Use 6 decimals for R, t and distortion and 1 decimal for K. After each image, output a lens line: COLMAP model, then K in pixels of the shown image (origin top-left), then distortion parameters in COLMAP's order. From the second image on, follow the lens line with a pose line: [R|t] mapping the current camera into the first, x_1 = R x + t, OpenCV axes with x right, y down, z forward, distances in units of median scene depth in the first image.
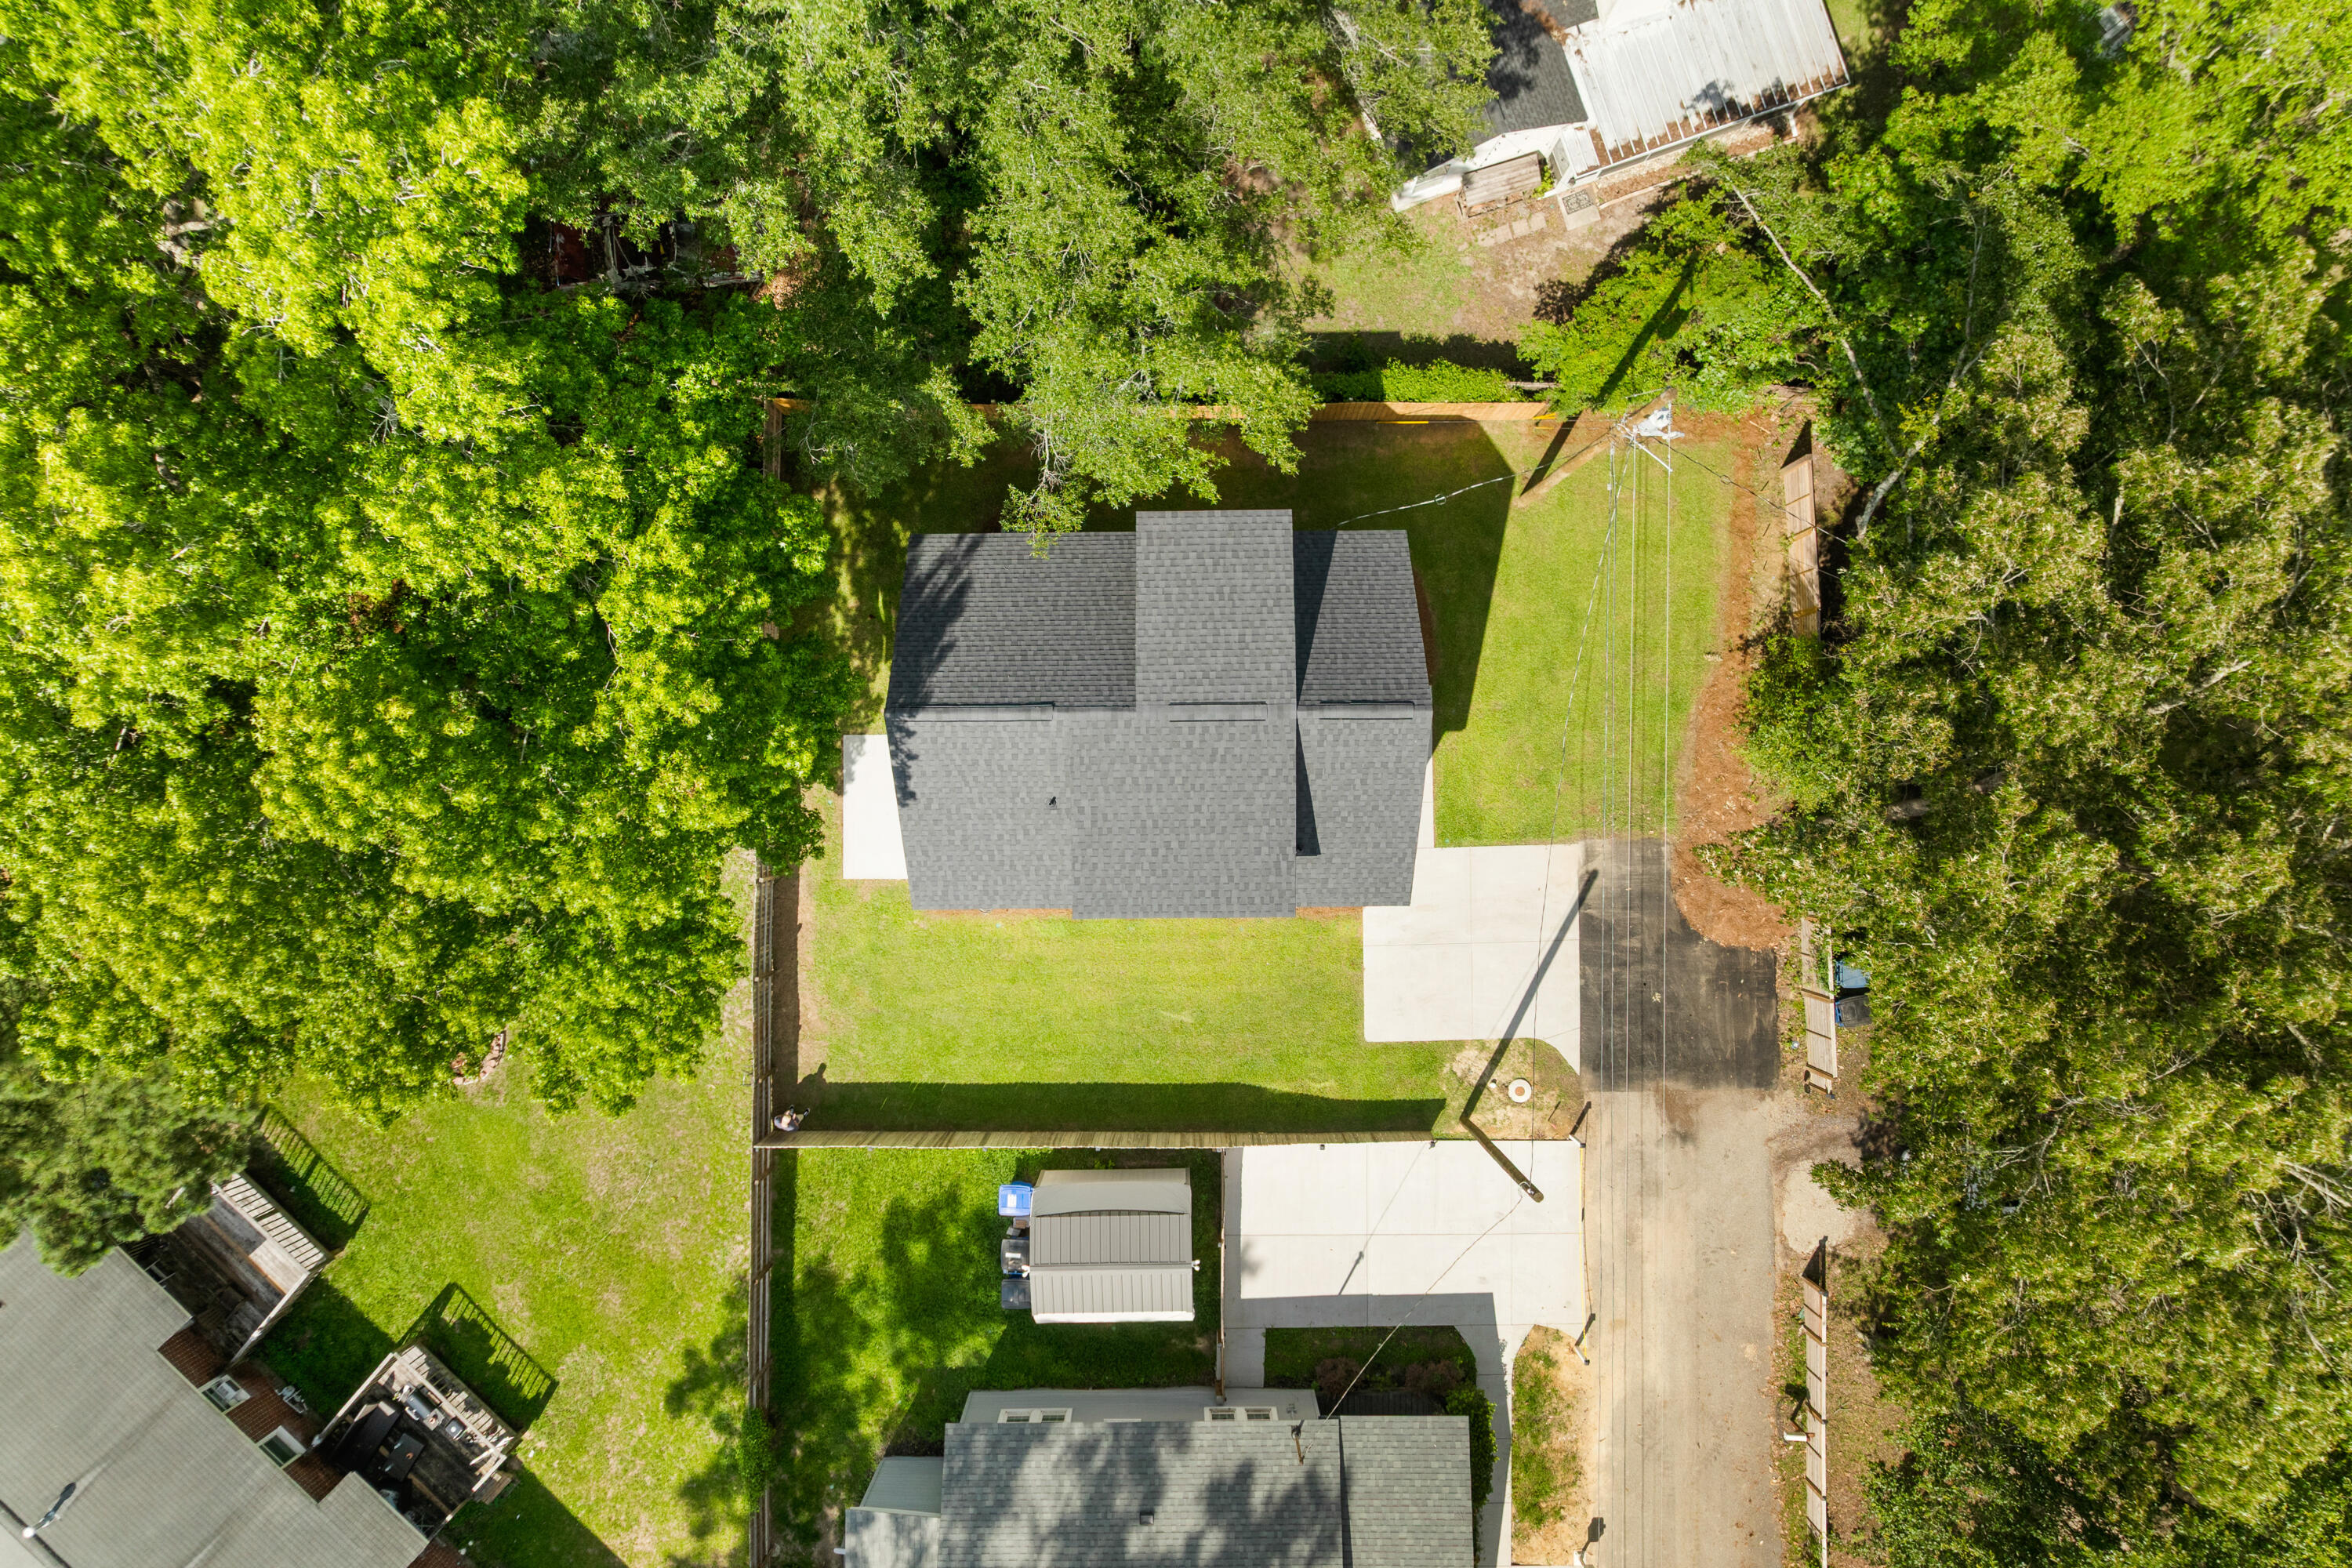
lens RADIAL K [[1629.6, 0, 1170.2], [0, 1629.6, 769.5], [0, 0, 1]] dist [-0.039339, -0.002199]
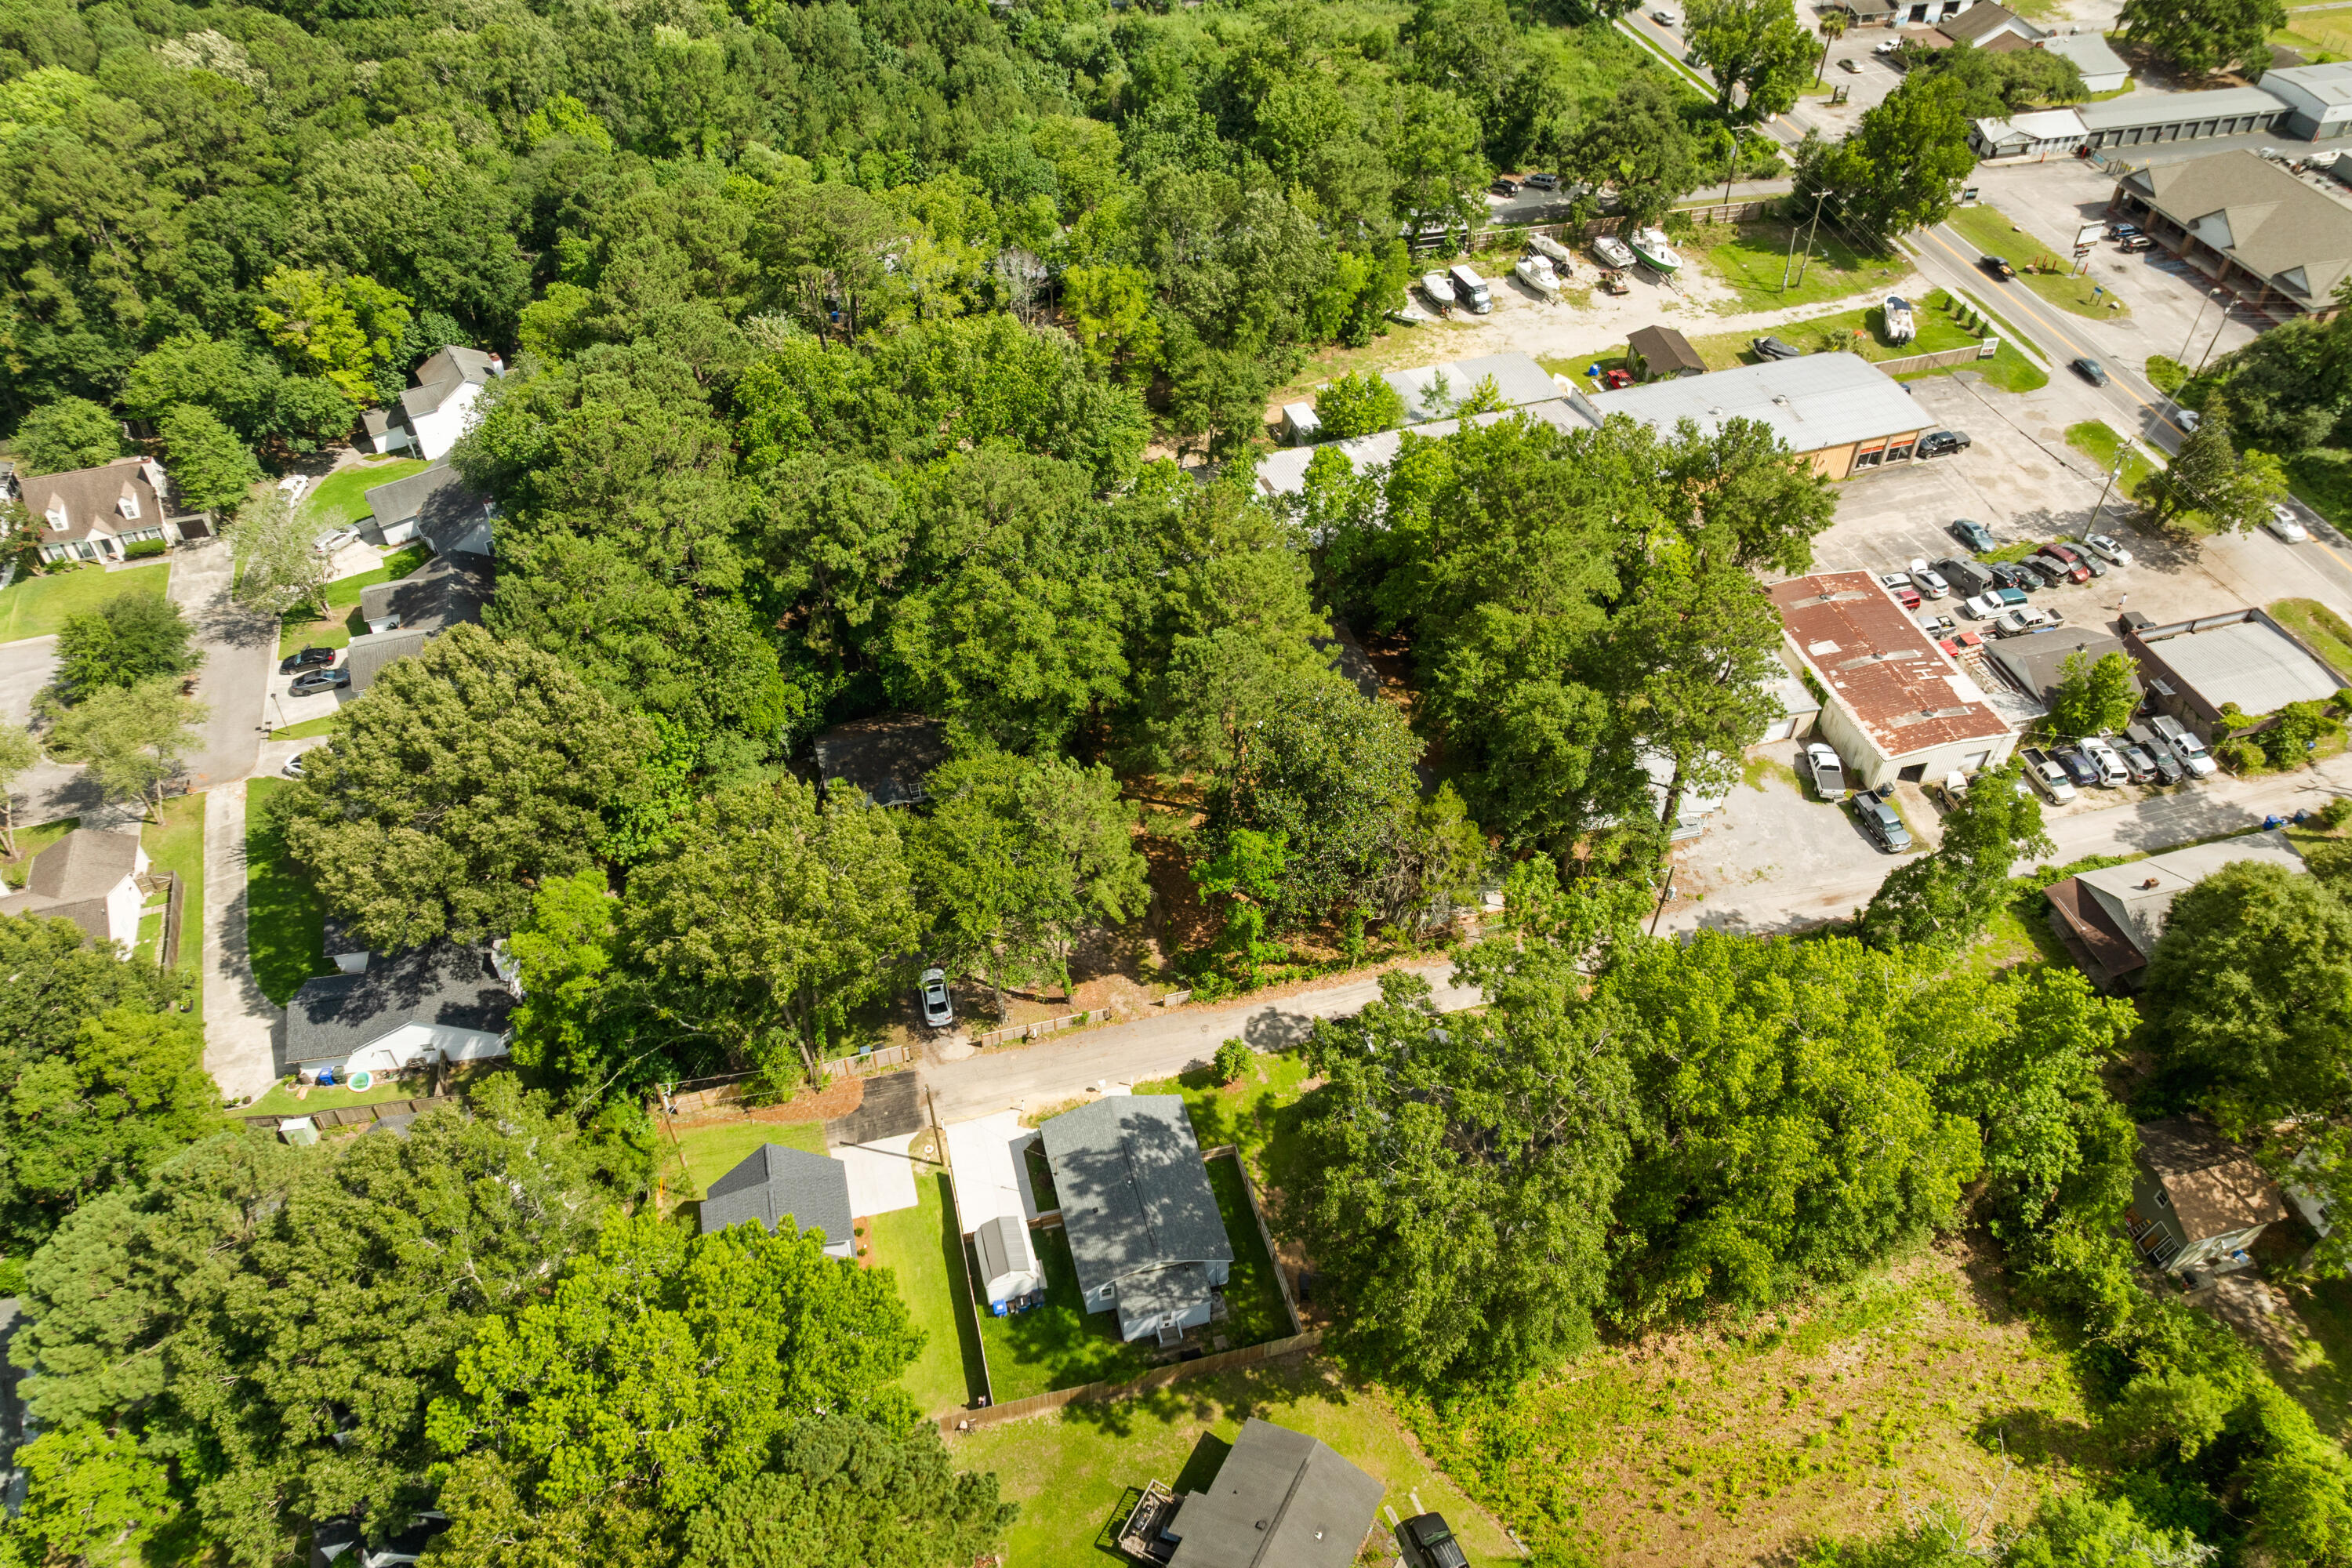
lens RADIAL K [[1629.6, 0, 1179.5], [0, 1629.6, 782.1], [0, 0, 1]] dist [-0.039339, -0.002199]
pose [[-0.250481, -0.671793, 0.697104, -1.305882], [0.968121, -0.173313, 0.180841, 0.219332], [-0.000671, 0.720178, 0.693789, -1.228251]]
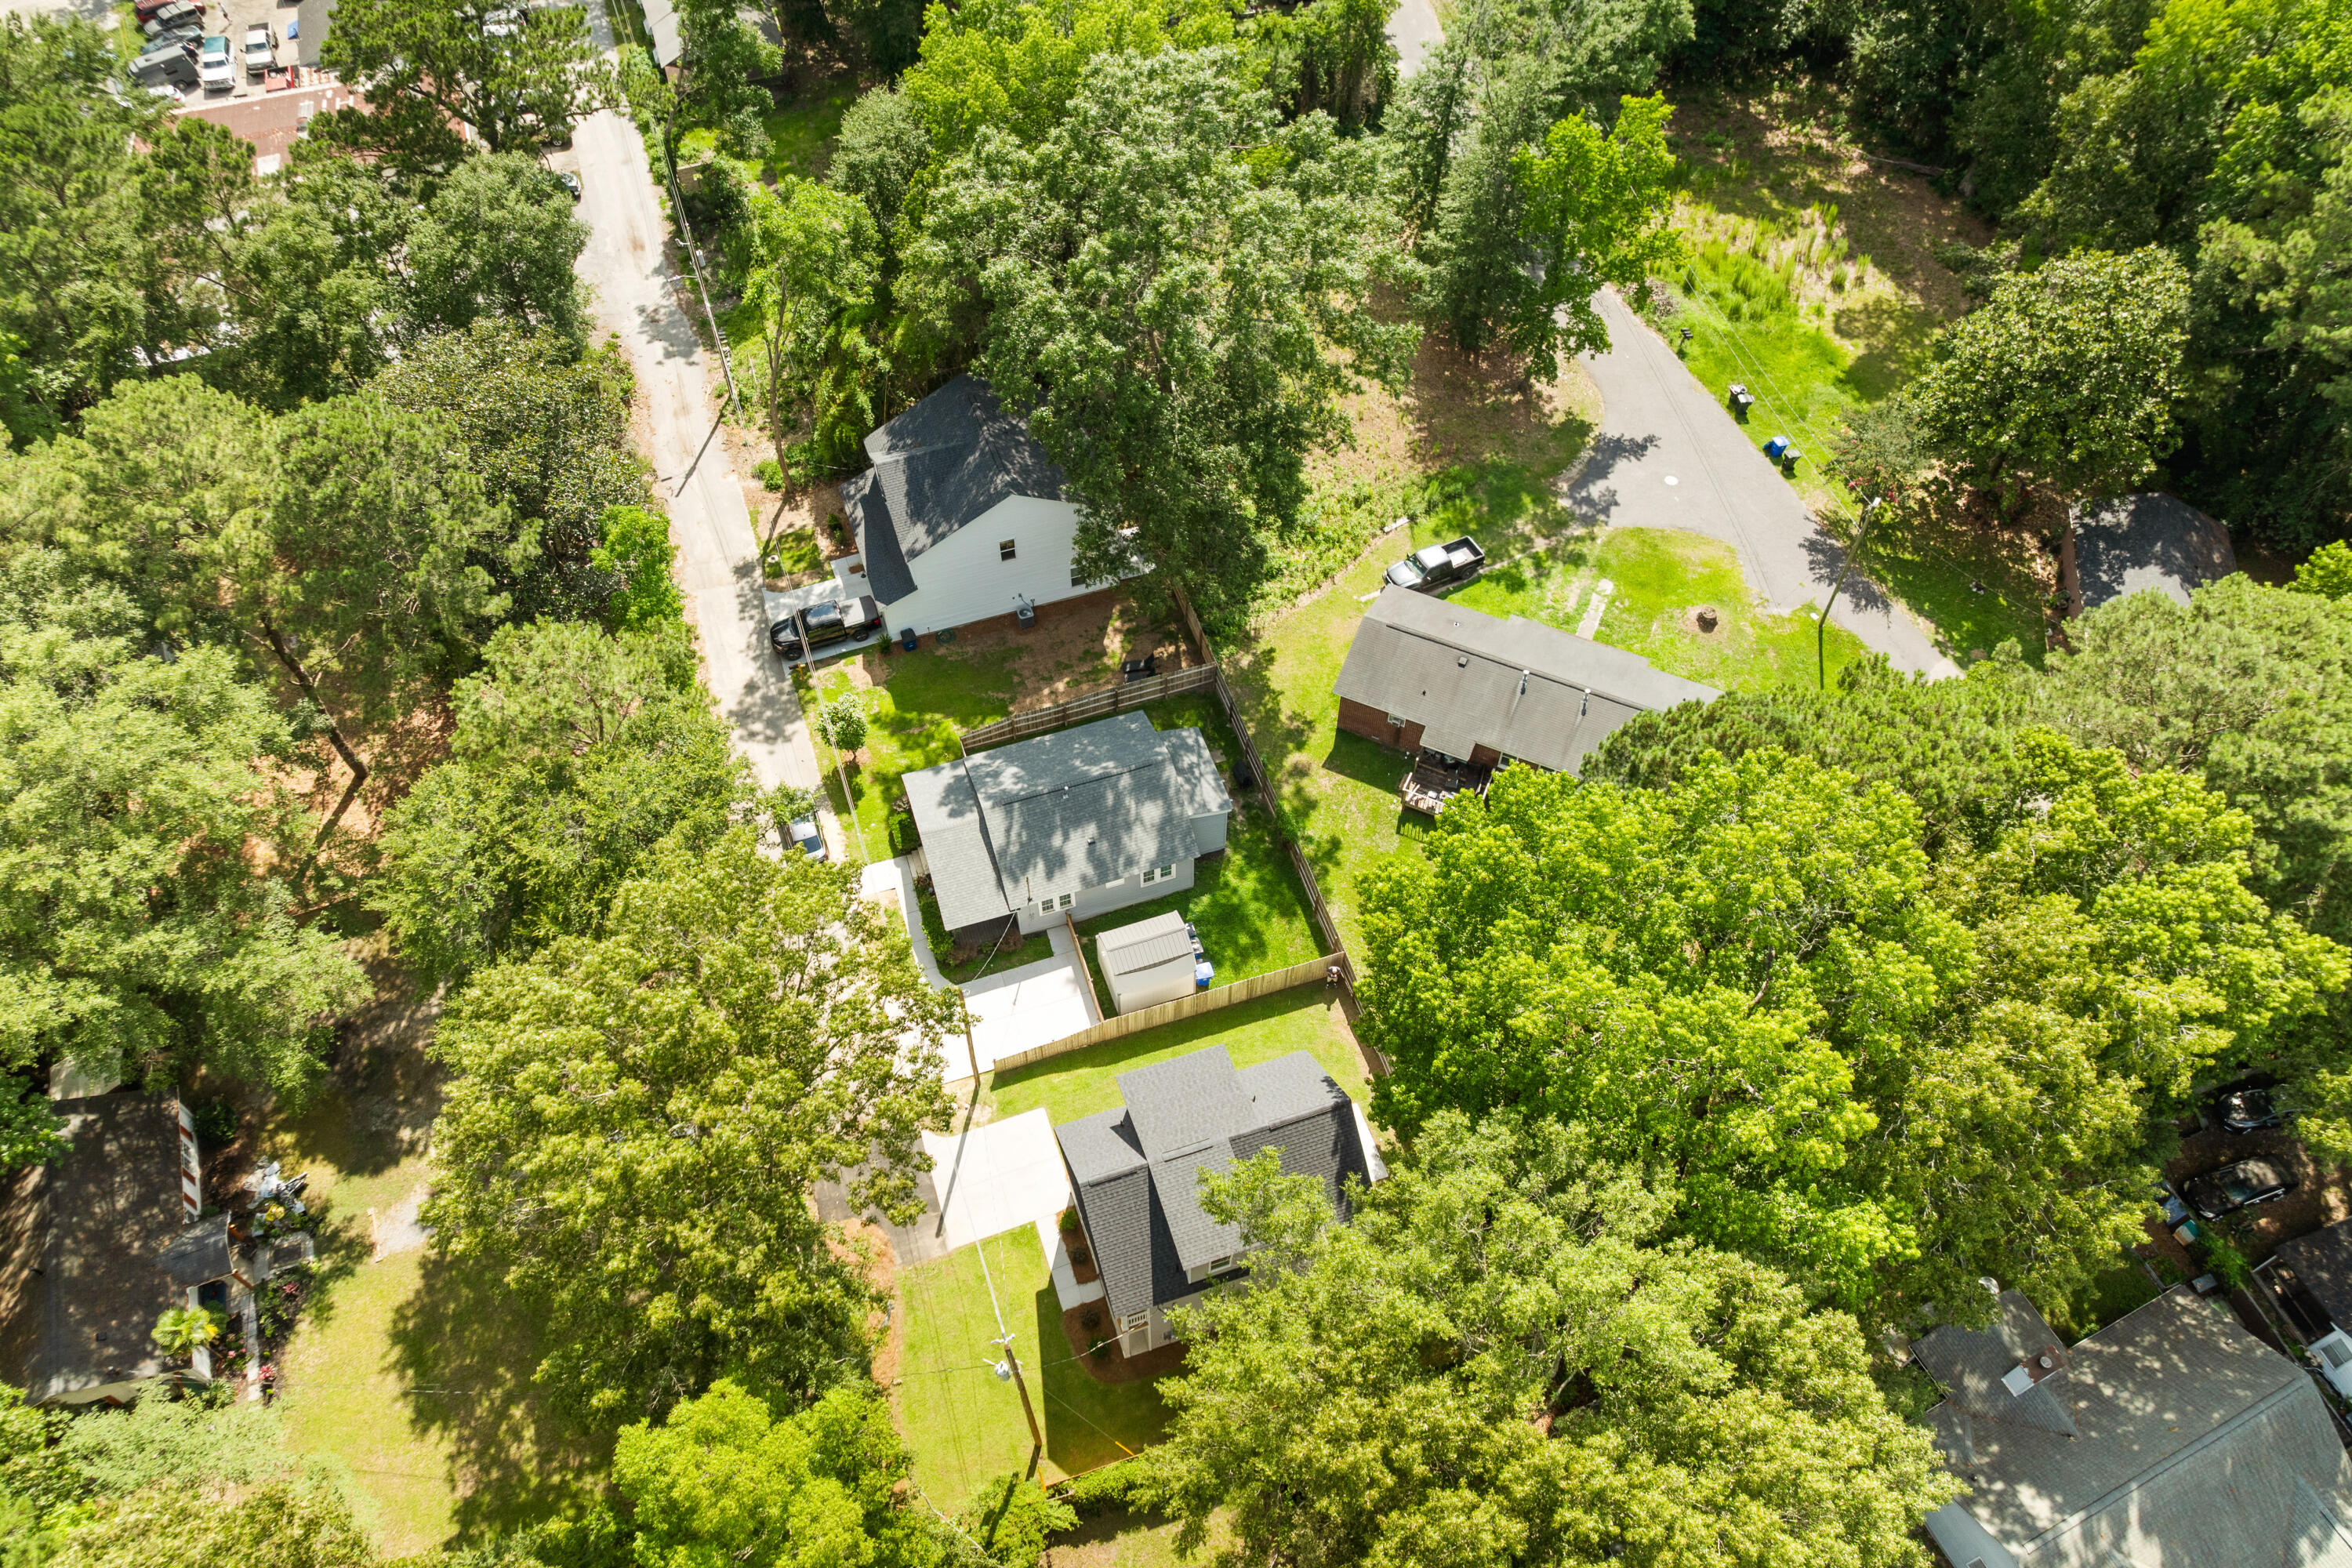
lens RADIAL K [[1629.6, 0, 1182.1], [0, 1629.6, 780.5], [0, 0, 1]] dist [-0.039339, -0.002199]
pose [[-0.948017, 0.253604, -0.192218, 0.226803], [-0.318183, -0.764451, 0.560691, -0.594150], [-0.004748, 0.592706, 0.805405, -0.619630]]
